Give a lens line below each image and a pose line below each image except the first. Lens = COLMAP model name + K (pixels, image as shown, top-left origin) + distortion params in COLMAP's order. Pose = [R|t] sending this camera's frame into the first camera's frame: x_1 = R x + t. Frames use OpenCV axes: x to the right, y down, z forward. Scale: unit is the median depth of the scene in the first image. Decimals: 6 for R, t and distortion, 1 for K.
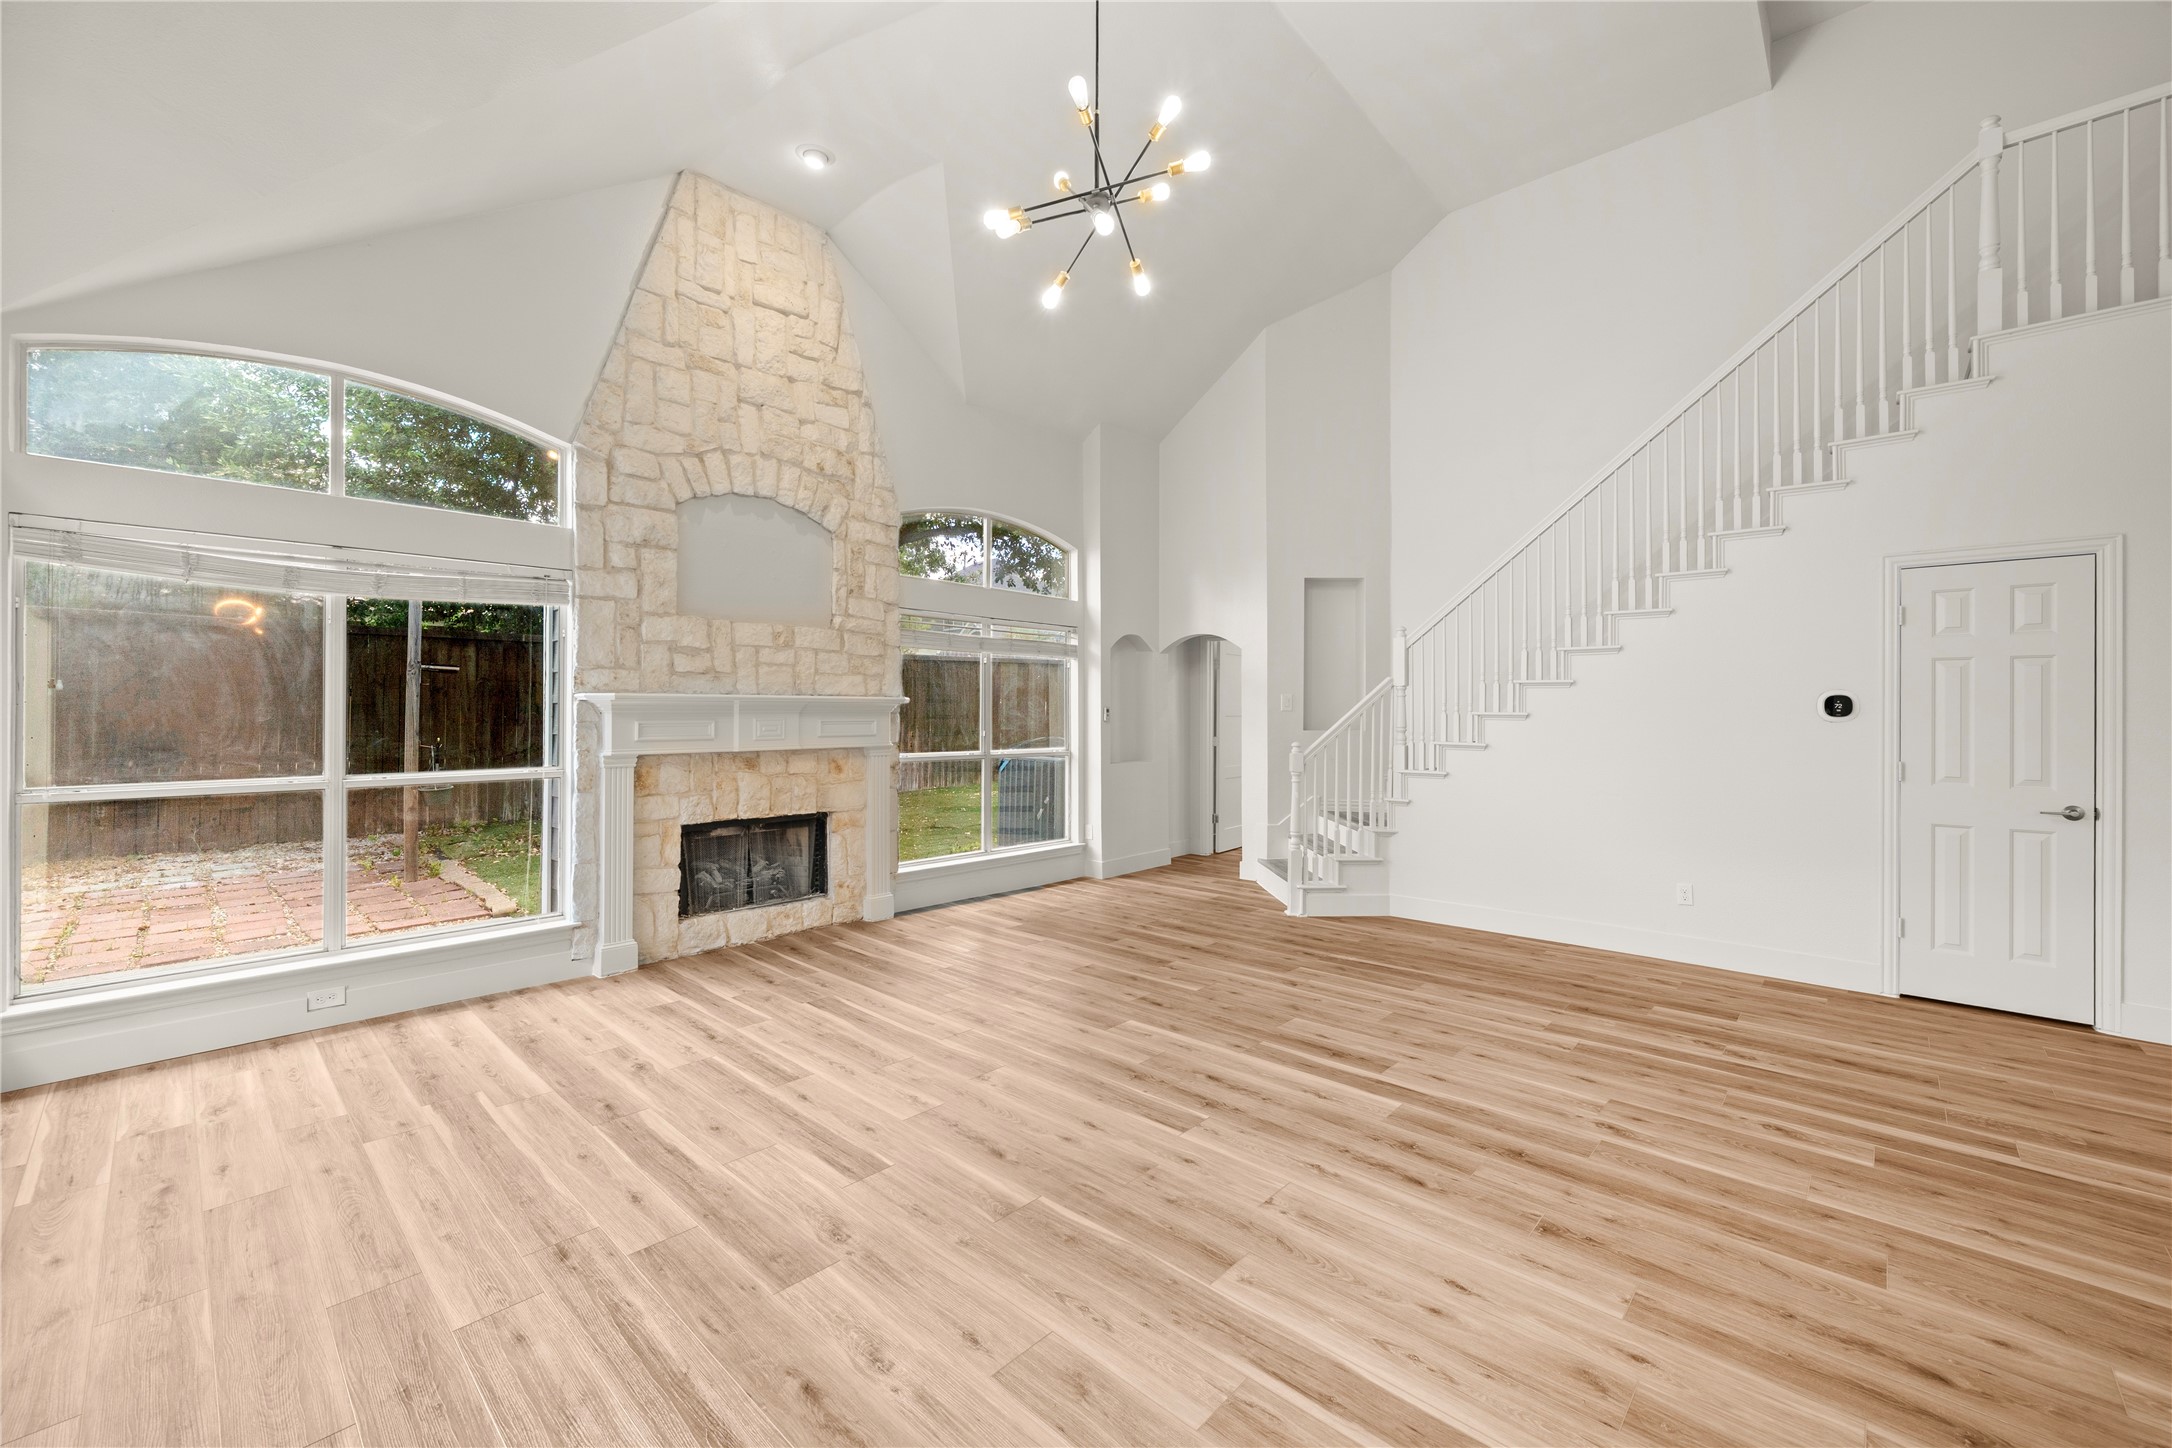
lens RADIAL K [[853.9, 0, 1086.9], [0, 853.9, 714.5], [0, 0, 1]] dist [-0.001684, 0.000213]
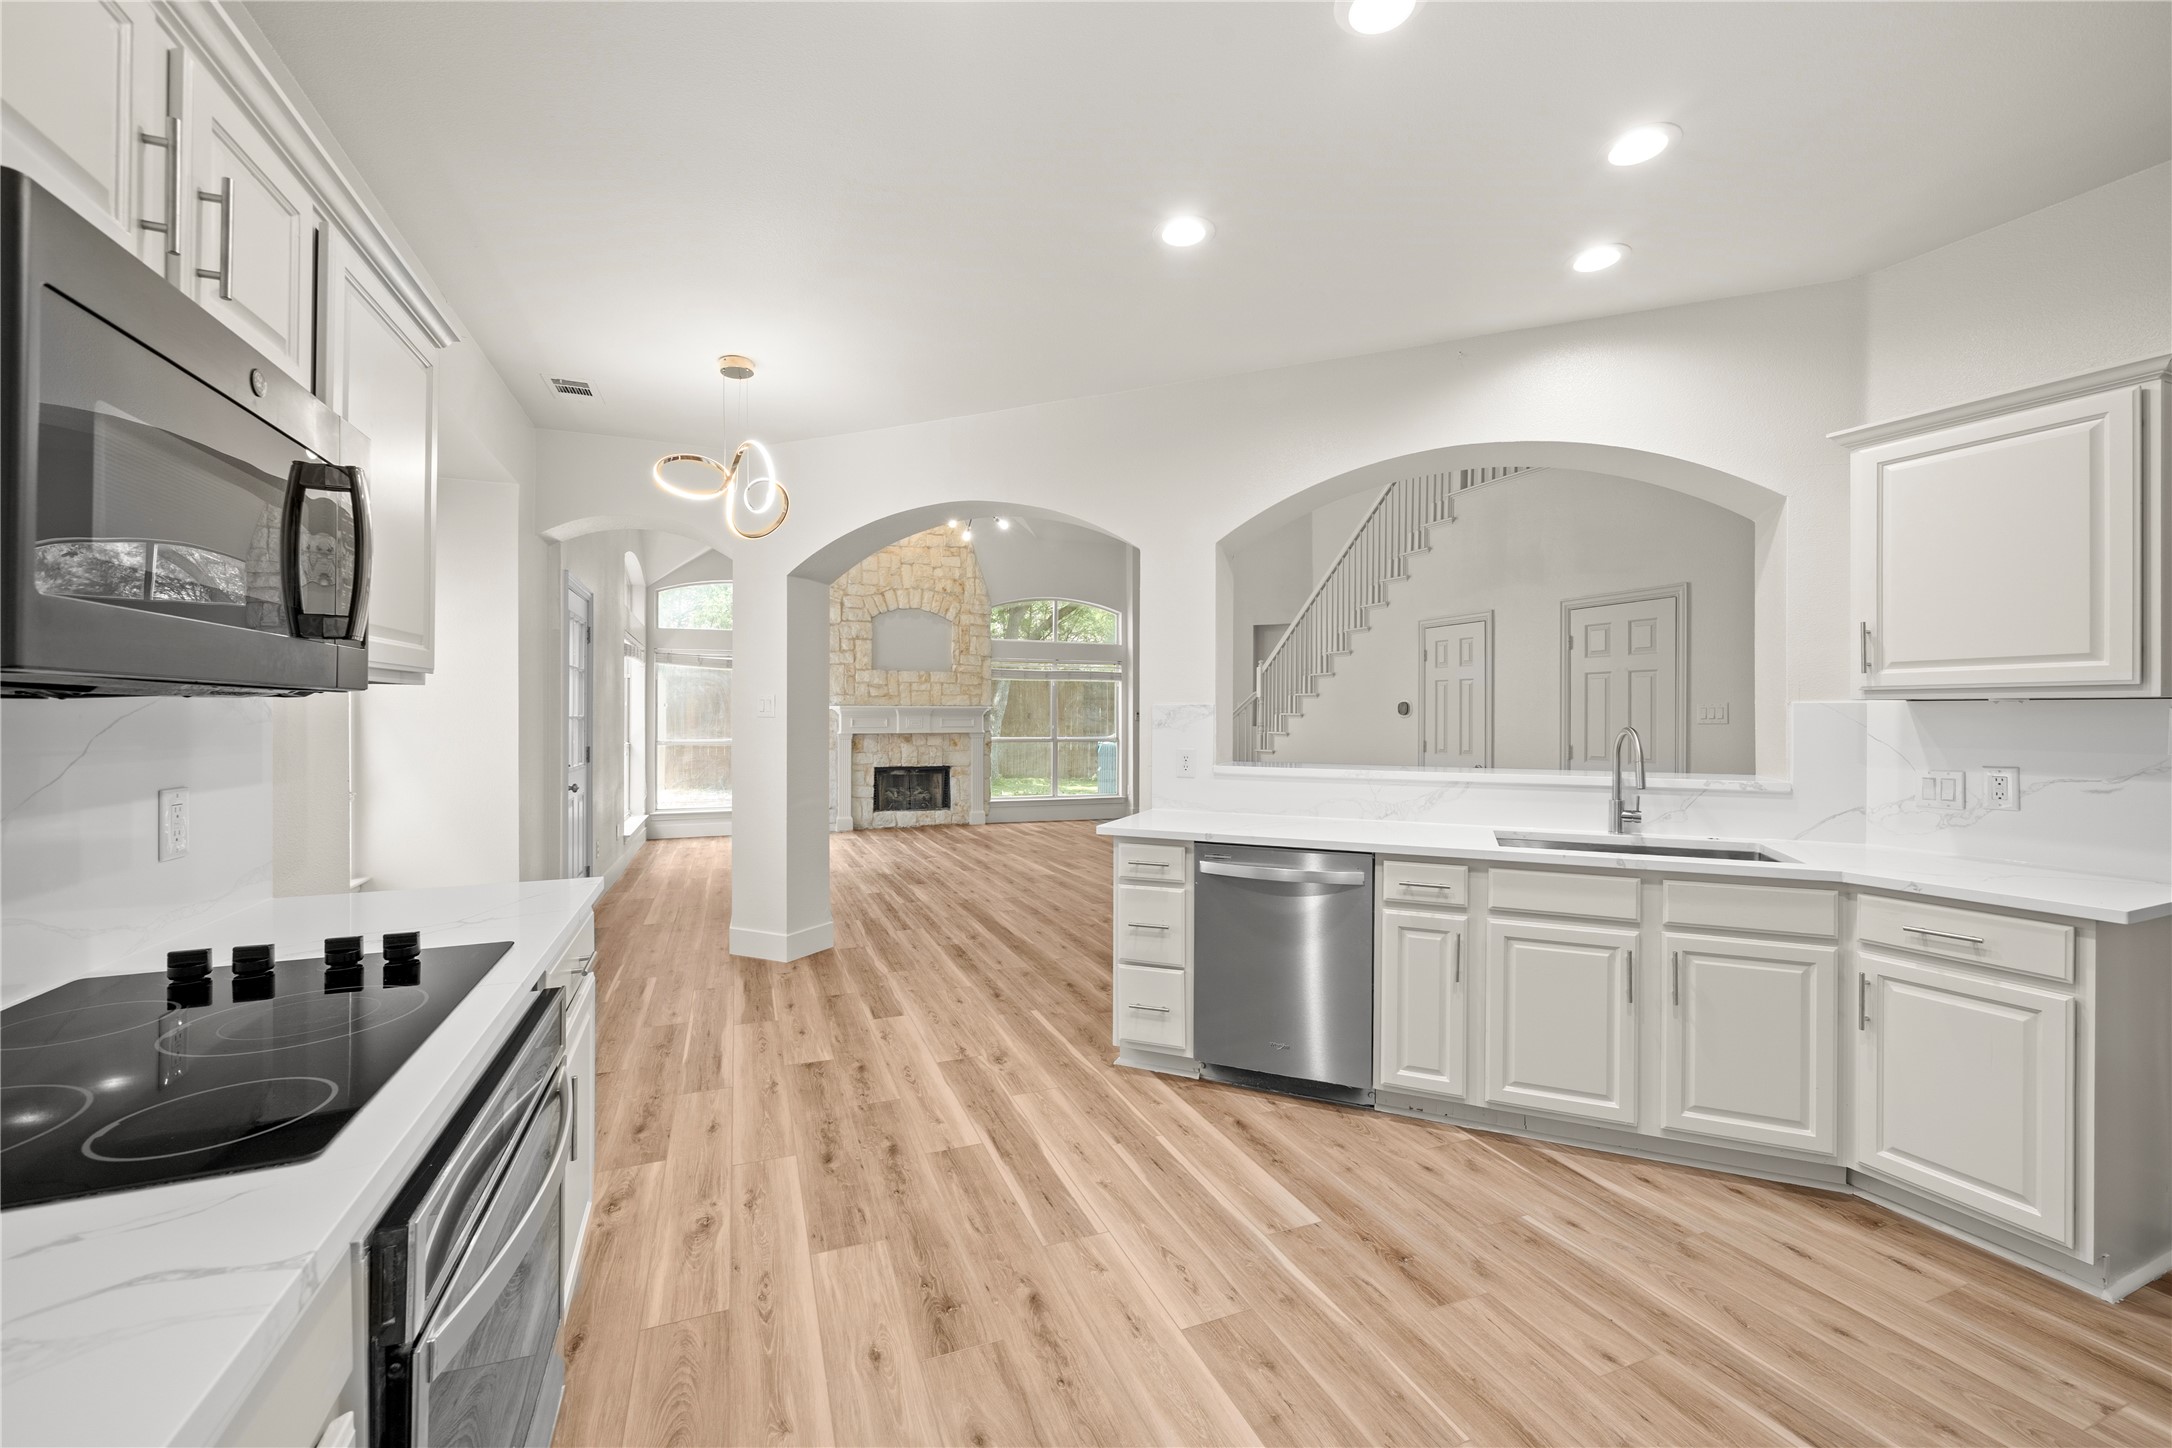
lens RADIAL K [[853.9, 0, 1090.7], [0, 853.9, 722.1], [0, 0, 1]] dist [-0.001684, 0.000213]
pose [[0.904405, -0.000362, -0.426674, 0.851065], [0.000840, 0.999999, 0.000931, 0.013592], [0.426674, -0.001200, 0.904405, -0.646066]]
